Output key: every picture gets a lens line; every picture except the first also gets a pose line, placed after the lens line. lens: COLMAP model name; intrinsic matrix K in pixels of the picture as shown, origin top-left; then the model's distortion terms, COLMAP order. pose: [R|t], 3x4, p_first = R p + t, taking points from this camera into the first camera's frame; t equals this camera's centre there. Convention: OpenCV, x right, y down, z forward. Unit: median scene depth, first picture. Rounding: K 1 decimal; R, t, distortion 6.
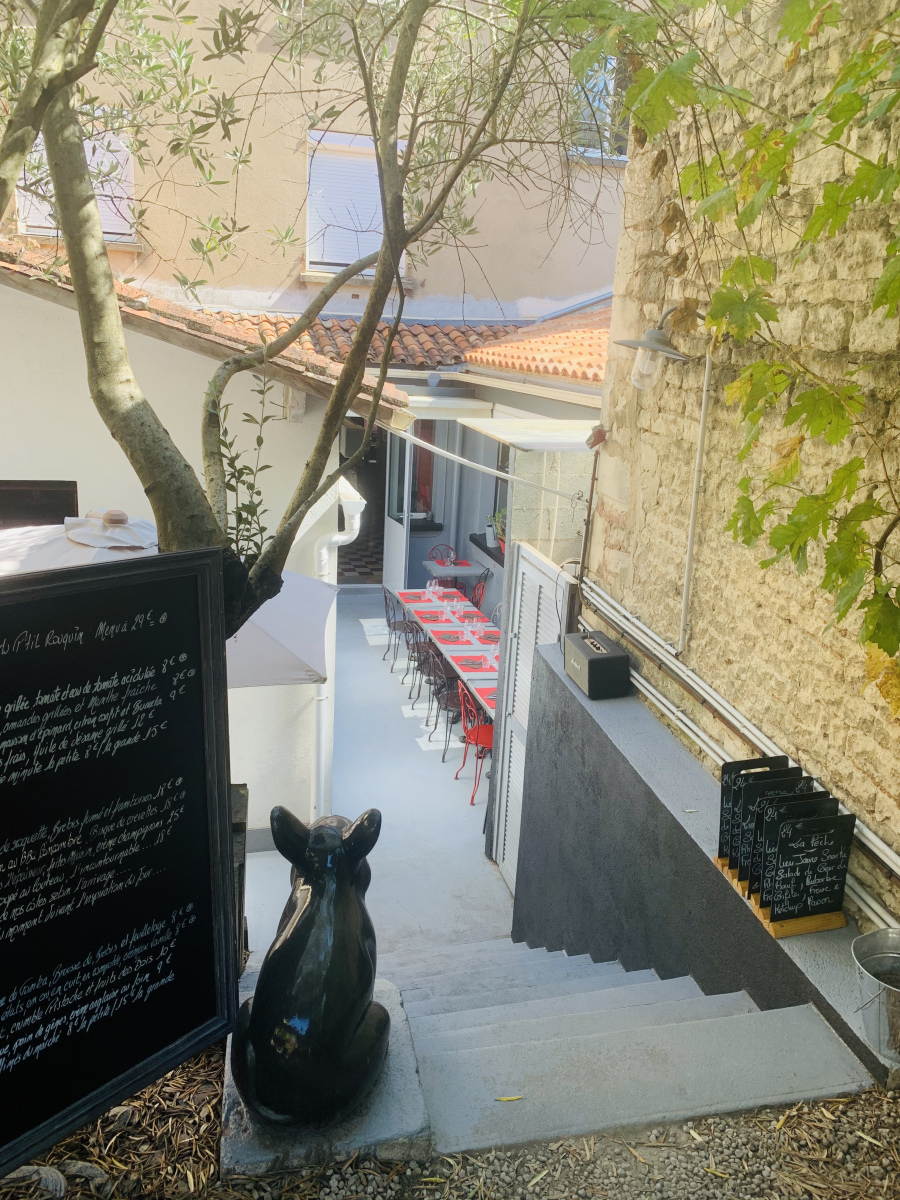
lens RADIAL K [[903.8, 0, 450.0], [0, 903.8, 600.0], [0, 0, 1]] dist [0.002110, 0.001629]
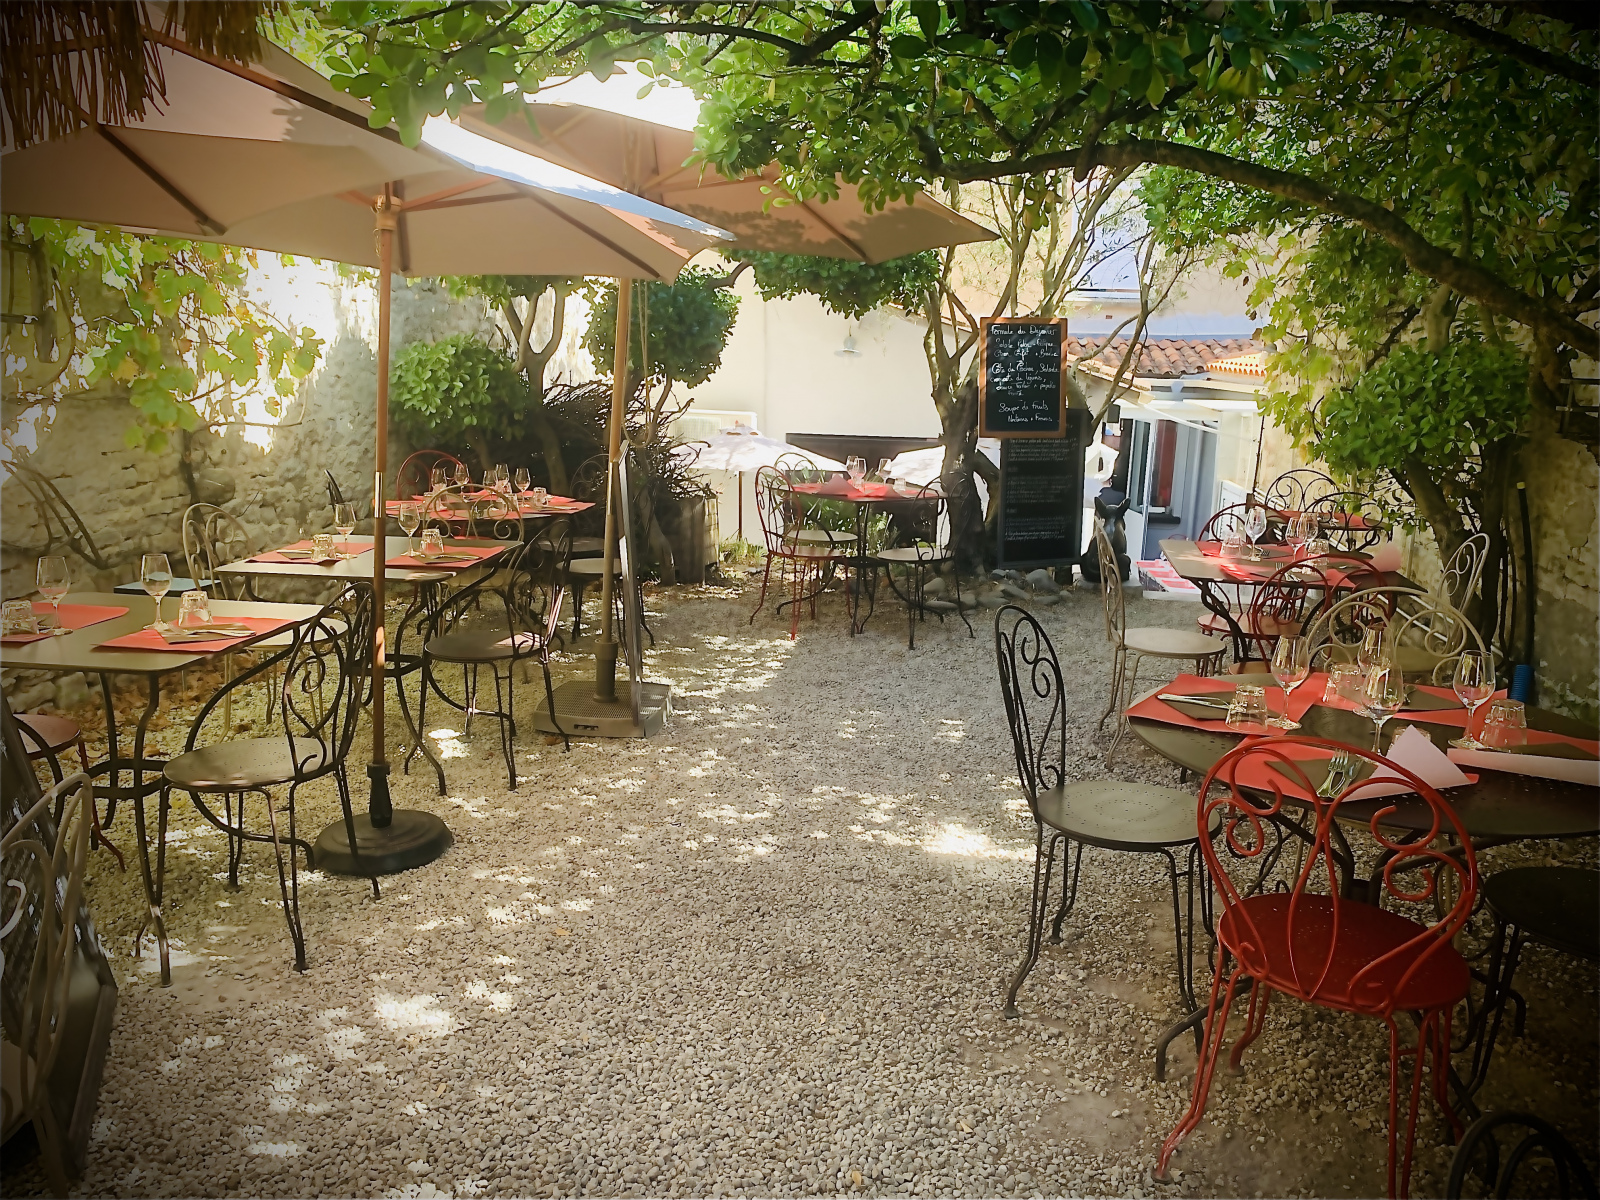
lens RADIAL K [[1205.0, 0, 800.0], [0, 1205.0, 600.0], [0, 0, 1]] dist [0.002110, 0.001629]
pose [[0.945542, 0.043111, -0.322634, 0.033640], [-0.070862, 0.994680, -0.074764, 0.167990], [0.317694, 0.093555, 0.943567, -0.549909]]
